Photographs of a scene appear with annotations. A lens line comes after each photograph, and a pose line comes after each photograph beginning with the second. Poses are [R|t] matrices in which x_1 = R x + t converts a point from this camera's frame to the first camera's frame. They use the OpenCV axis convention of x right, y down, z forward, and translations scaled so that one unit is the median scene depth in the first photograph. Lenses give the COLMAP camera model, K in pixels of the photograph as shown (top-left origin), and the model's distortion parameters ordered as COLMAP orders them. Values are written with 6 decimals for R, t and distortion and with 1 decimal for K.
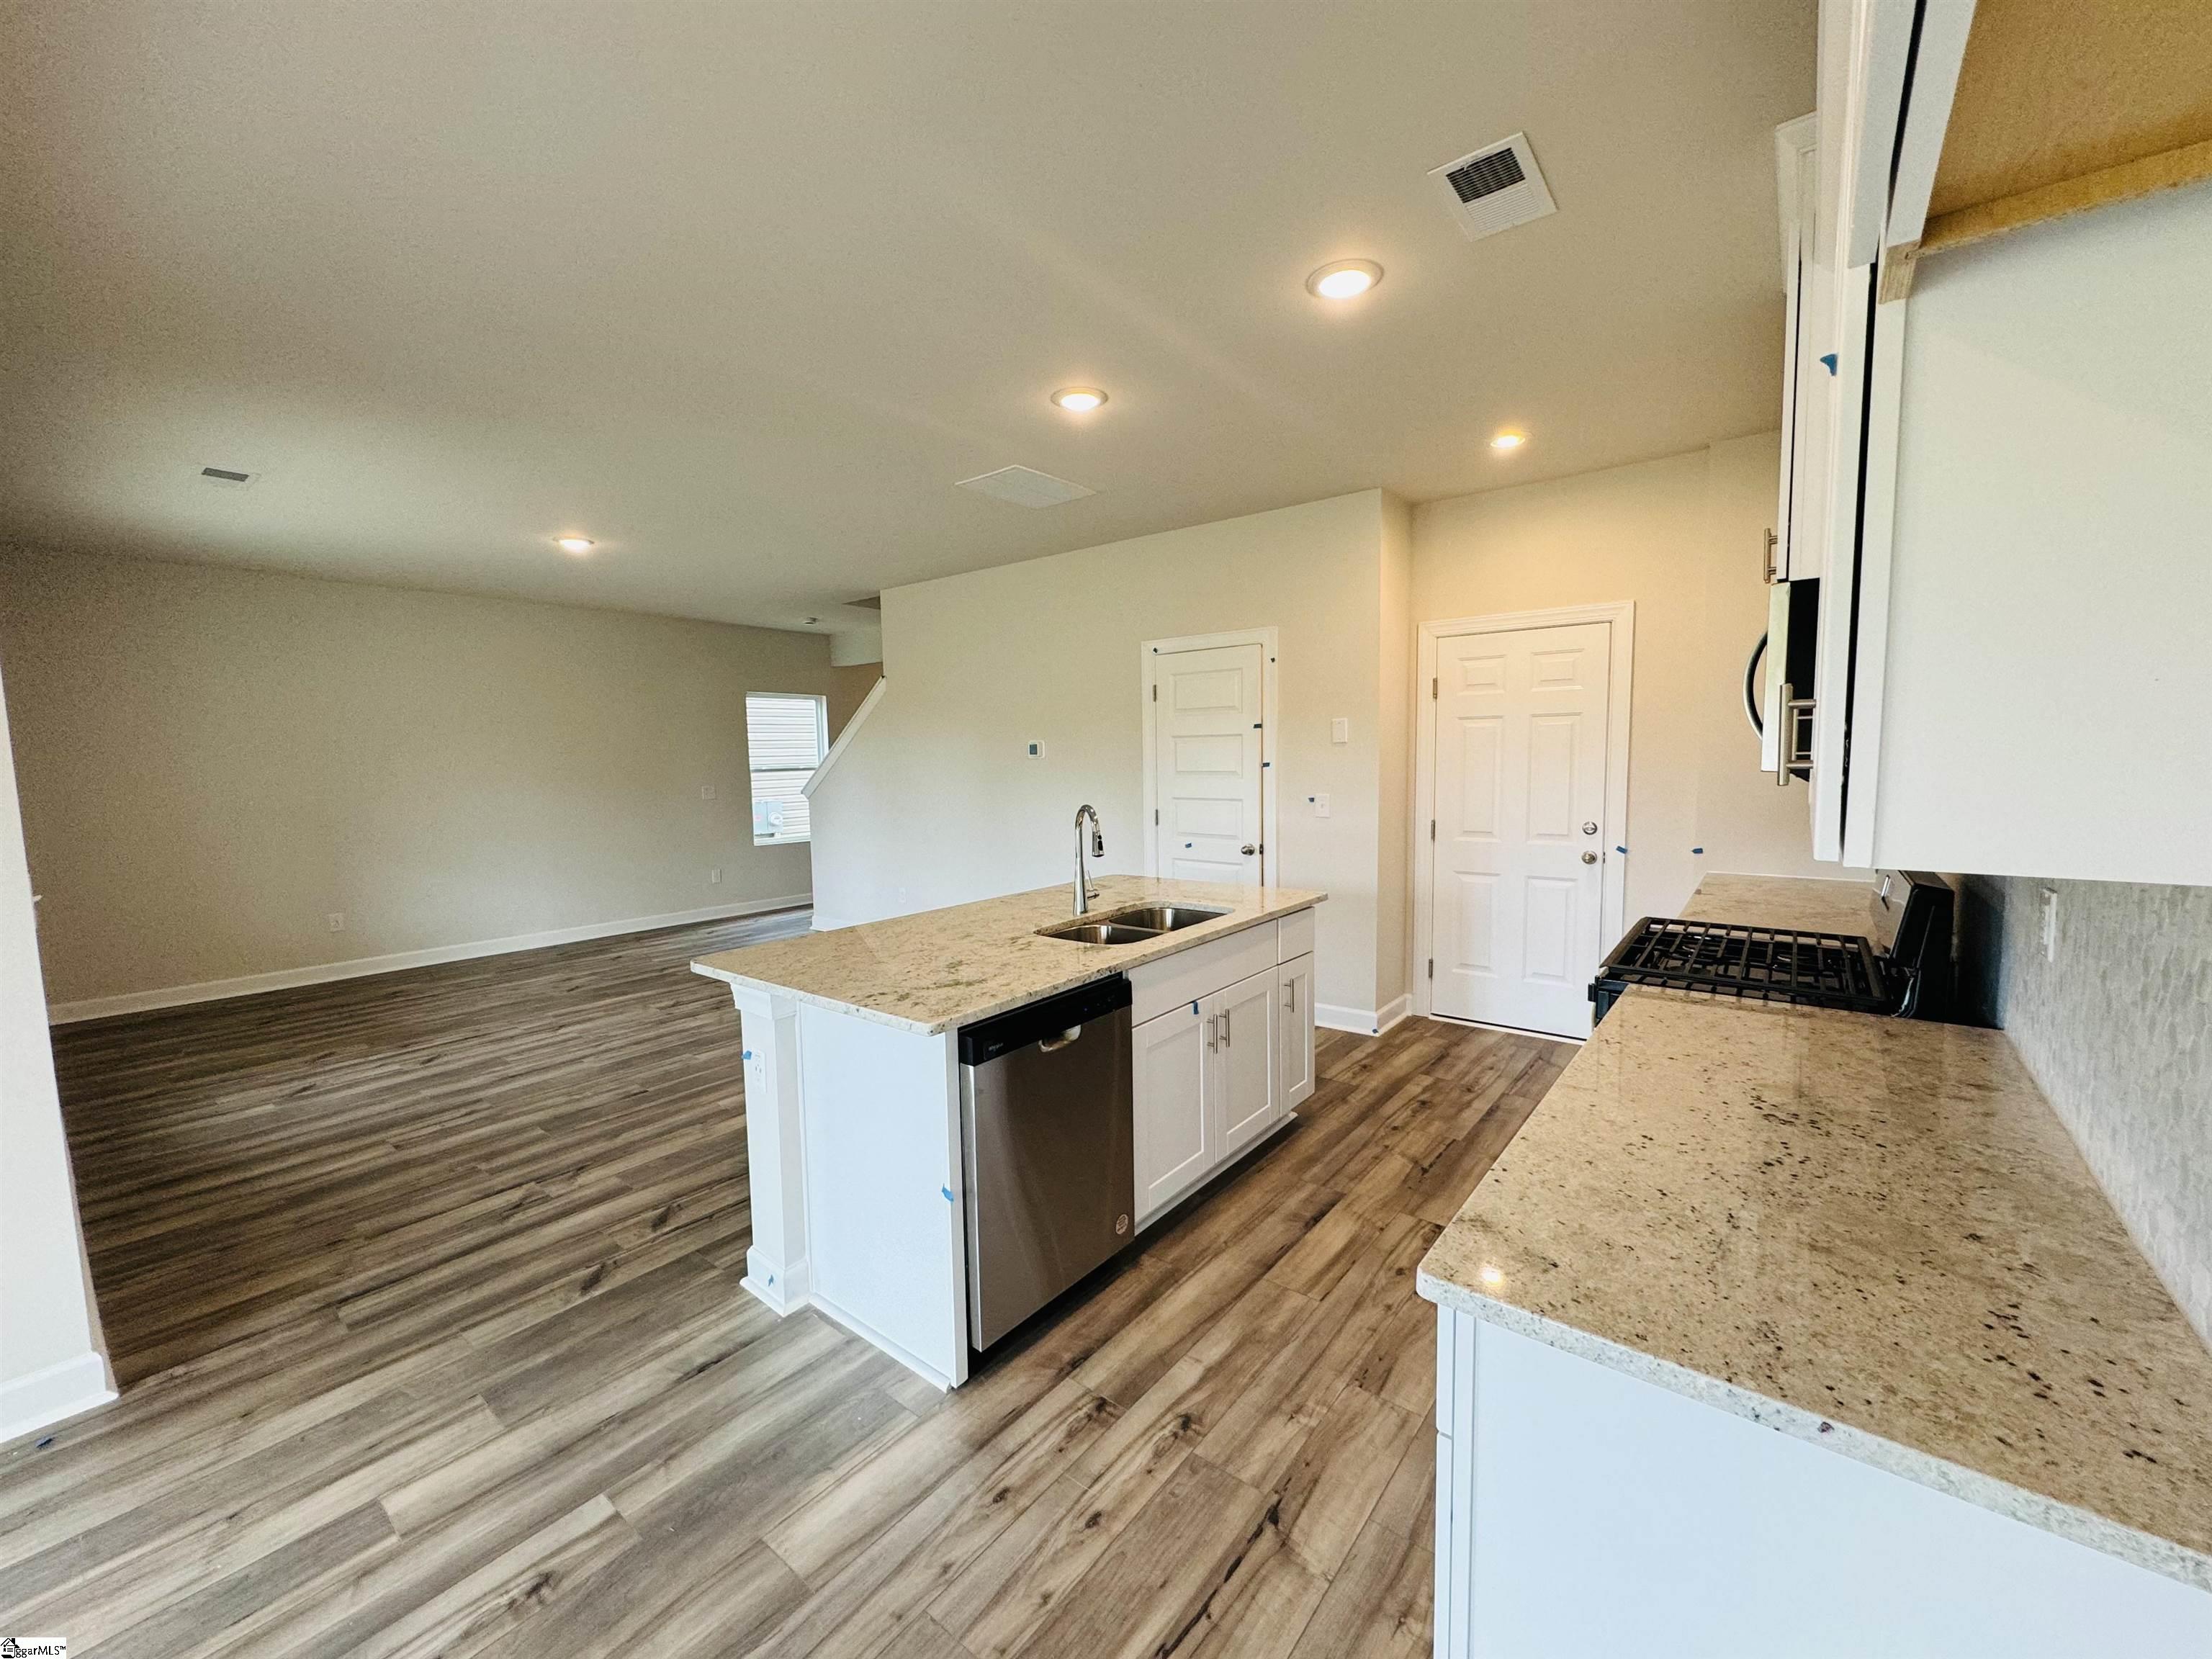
lens RADIAL K [[875.5, 0, 1100.6], [0, 875.5, 837.2], [0, 0, 1]] dist [0.000888, -0.000040]
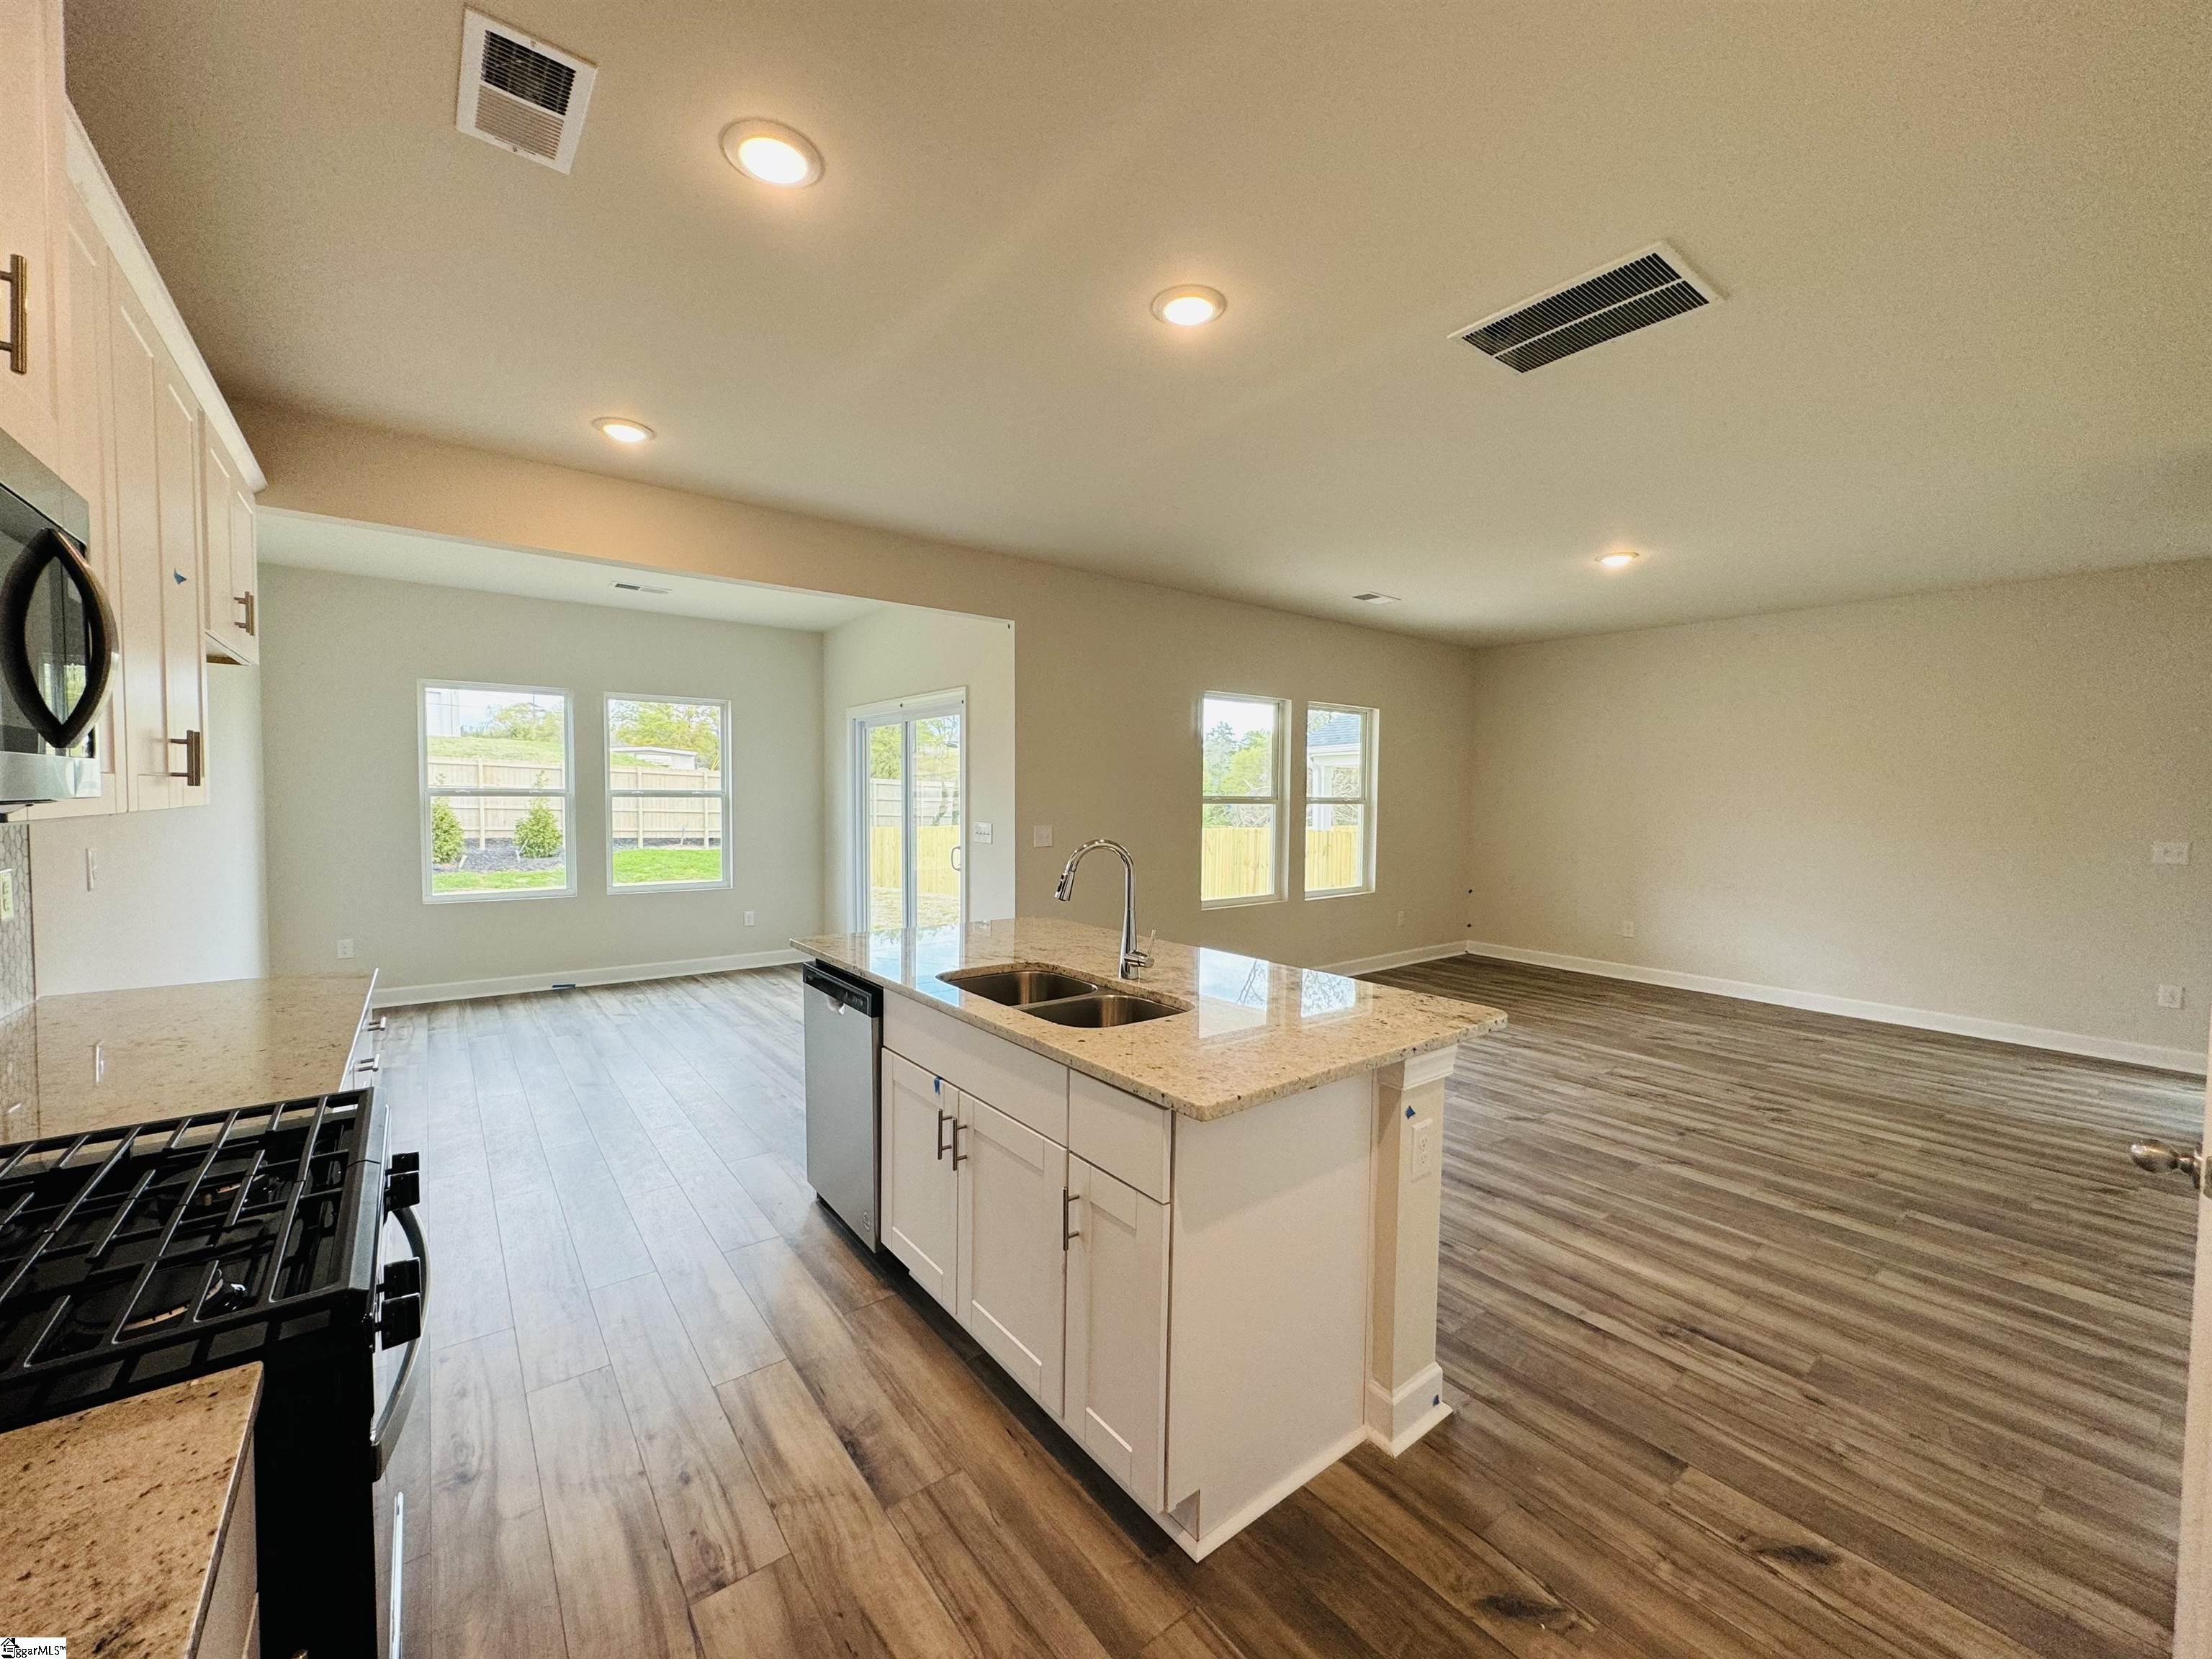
lens RADIAL K [[875.5, 0, 1107.9], [0, 875.5, 835.8], [0, 0, 1]] dist [0.000888, -0.000040]
pose [[-0.229292, 0.064365, -0.971227, 0.766490], [-0.101759, 0.990758, 0.089683, -0.113099], [0.968024, 0.119394, -0.220623, 1.176164]]
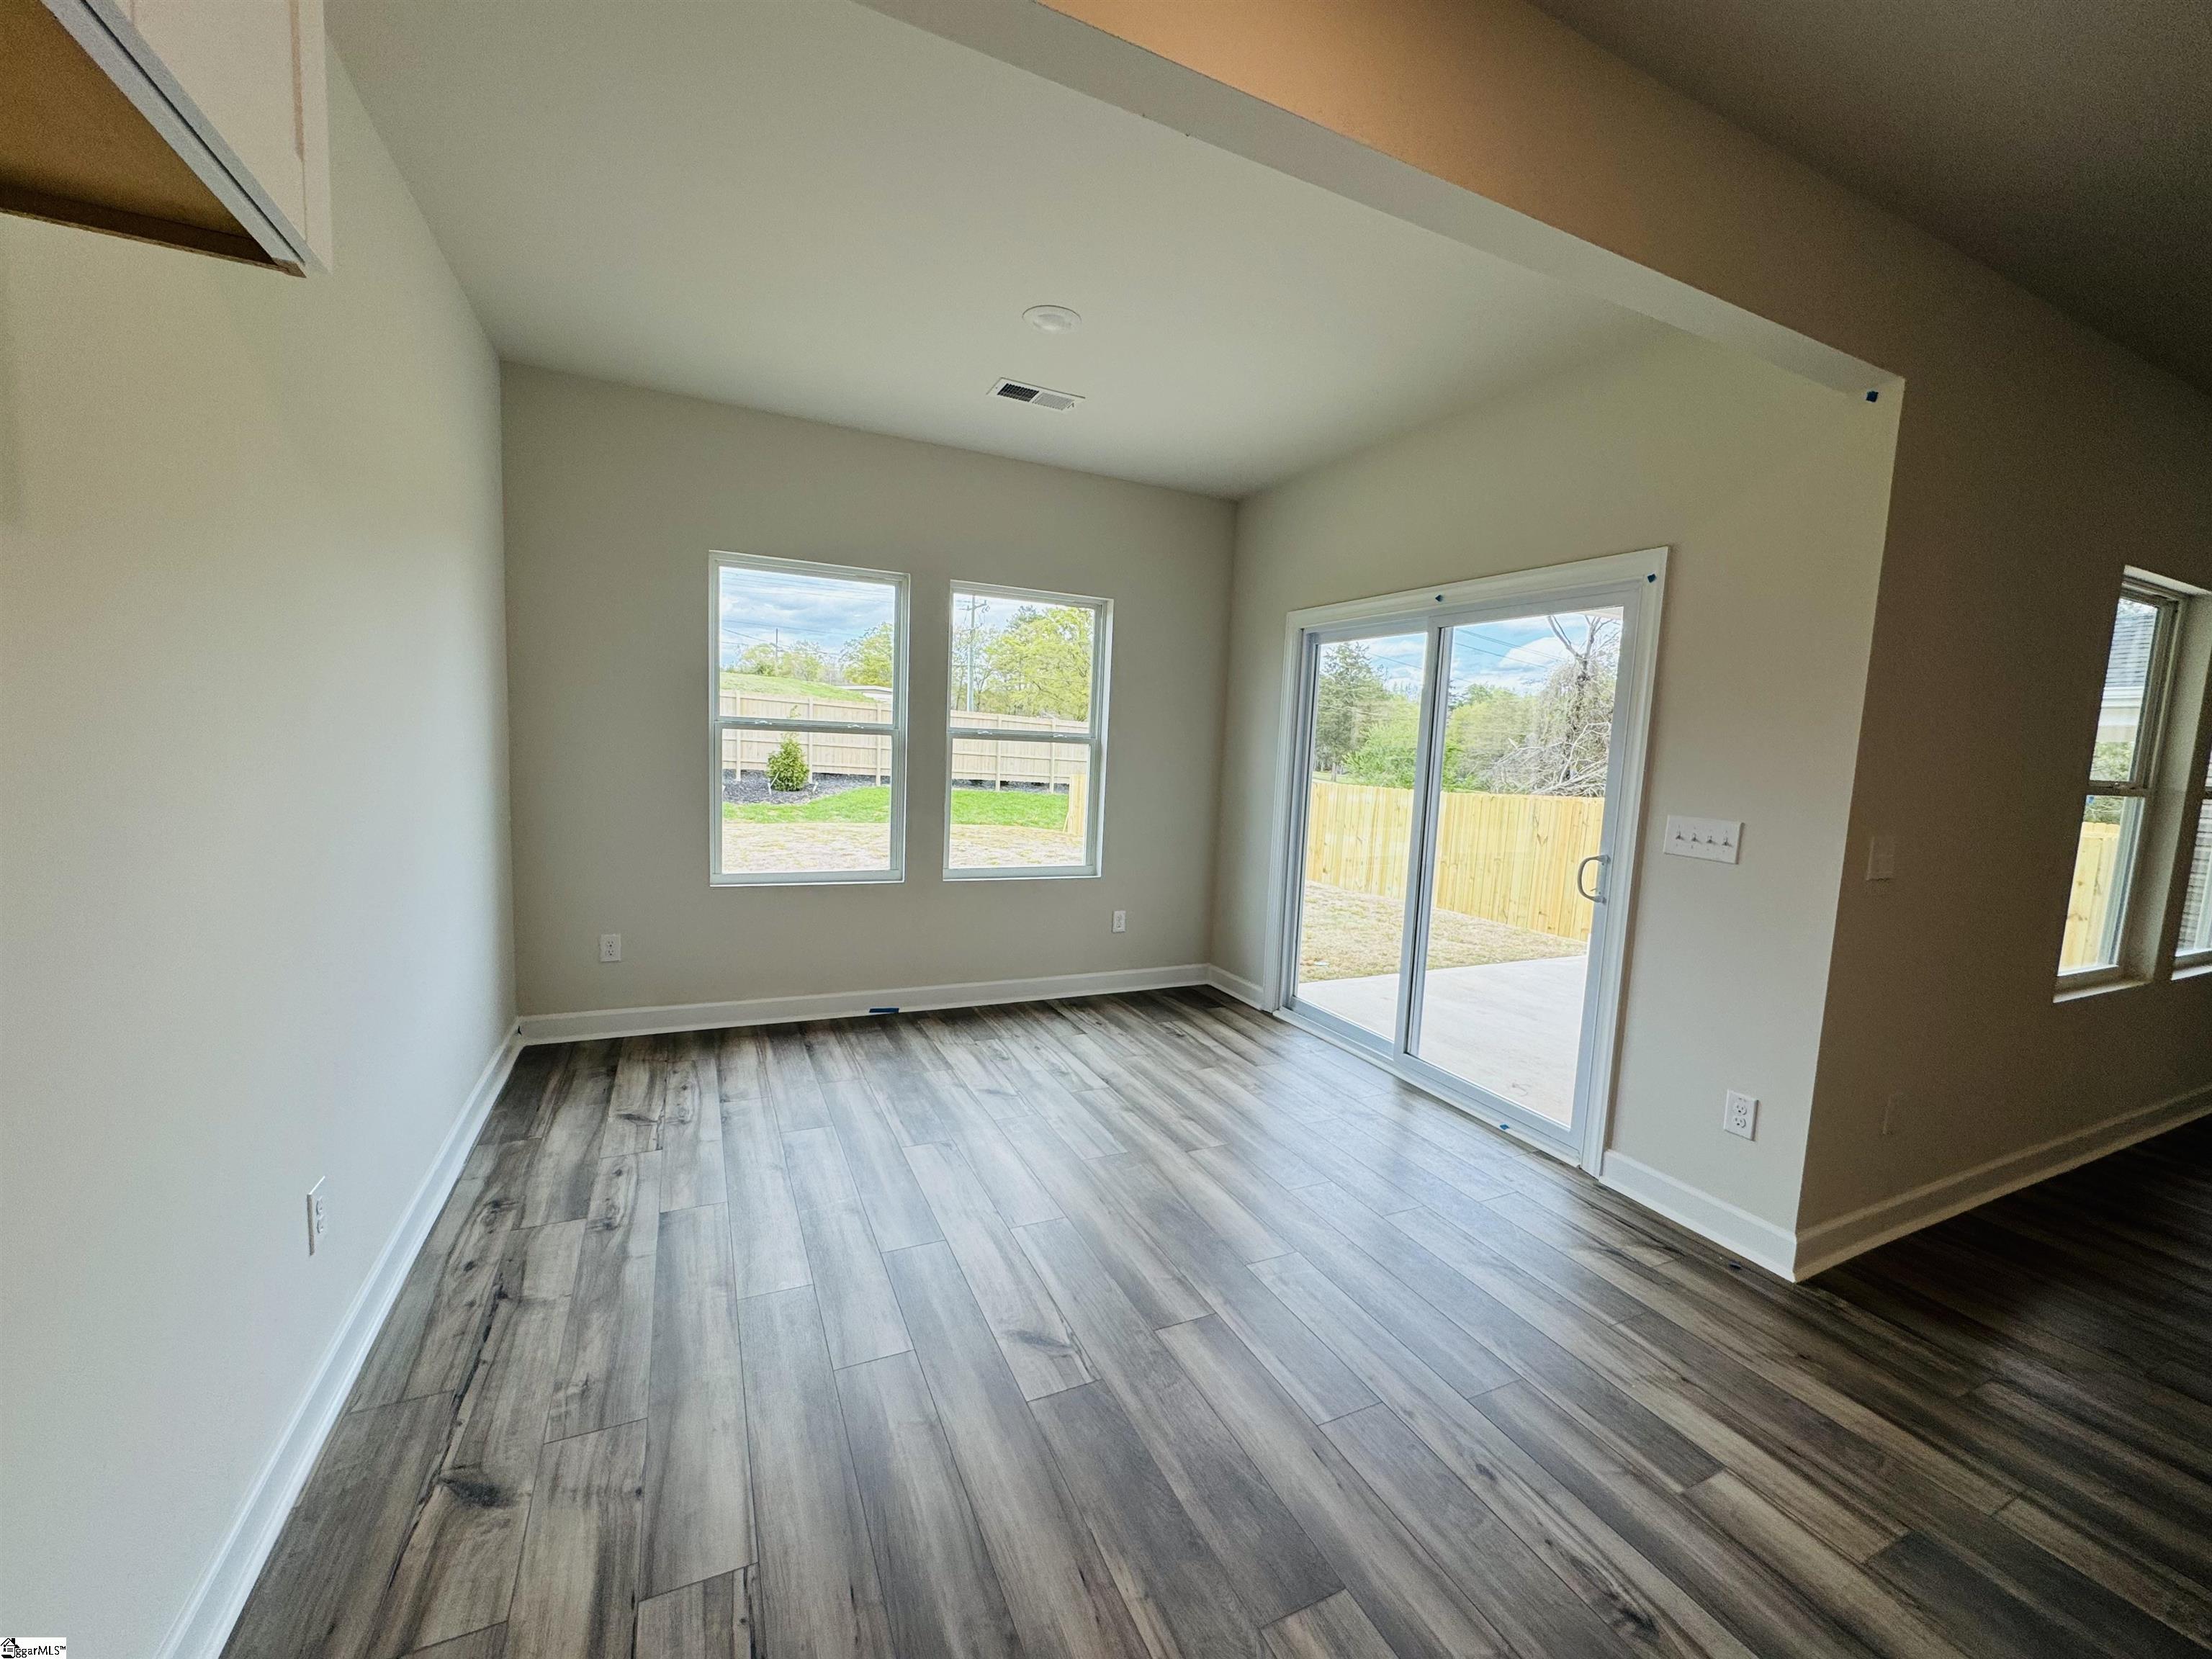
lens RADIAL K [[875.5, 0, 1110.2], [0, 875.5, 834.2], [0, 0, 1]] dist [0.000888, -0.000040]
pose [[-0.429847, 0.097592, -0.897612, 0.172780], [-0.128851, 0.977336, 0.167964, -0.013609], [0.893660, 0.187857, -0.407530, 0.378994]]
